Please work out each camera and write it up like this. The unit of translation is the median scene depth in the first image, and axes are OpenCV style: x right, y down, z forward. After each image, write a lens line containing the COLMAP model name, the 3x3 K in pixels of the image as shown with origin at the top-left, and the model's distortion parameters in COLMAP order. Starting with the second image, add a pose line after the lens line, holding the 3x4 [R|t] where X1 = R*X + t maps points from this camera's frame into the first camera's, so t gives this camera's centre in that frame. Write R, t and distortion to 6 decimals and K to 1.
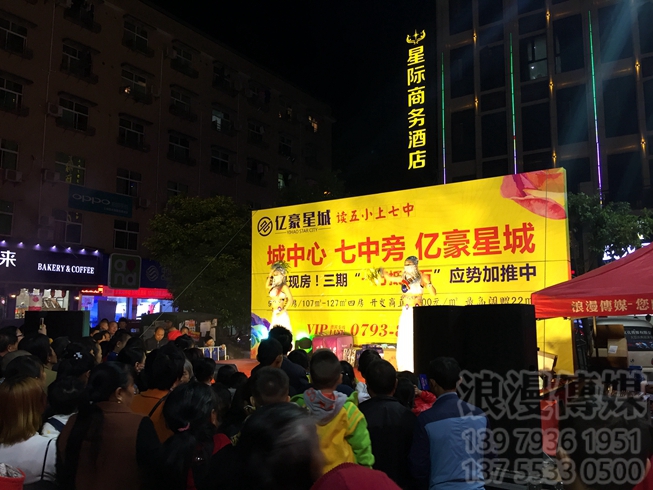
lens RADIAL K [[555.6, 0, 329.4], [0, 555.6, 245.2], [0, 0, 1]] dist [0.083463, -0.123201]
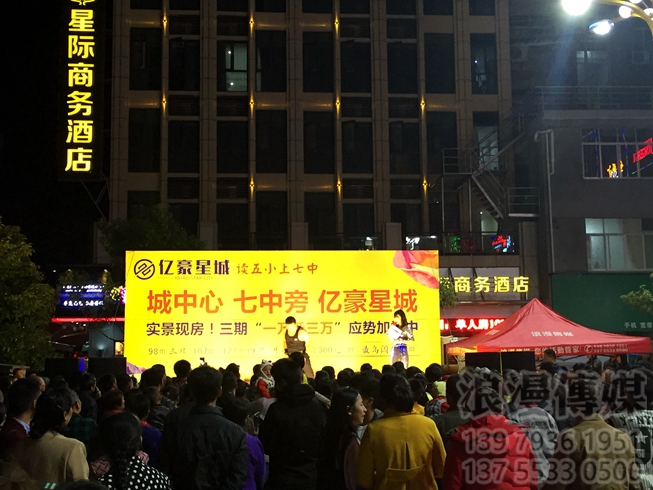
lens RADIAL K [[886.6, 0, 324.9], [0, 886.6, 244.9], [0, 0, 1]] dist [0.065098, 0.000000]
pose [[0.781609, 0.075609, 0.619169, -0.345529], [-0.065331, 0.997090, -0.039288, -0.015137], [-0.620338, -0.009743, 0.784274, -0.157802]]
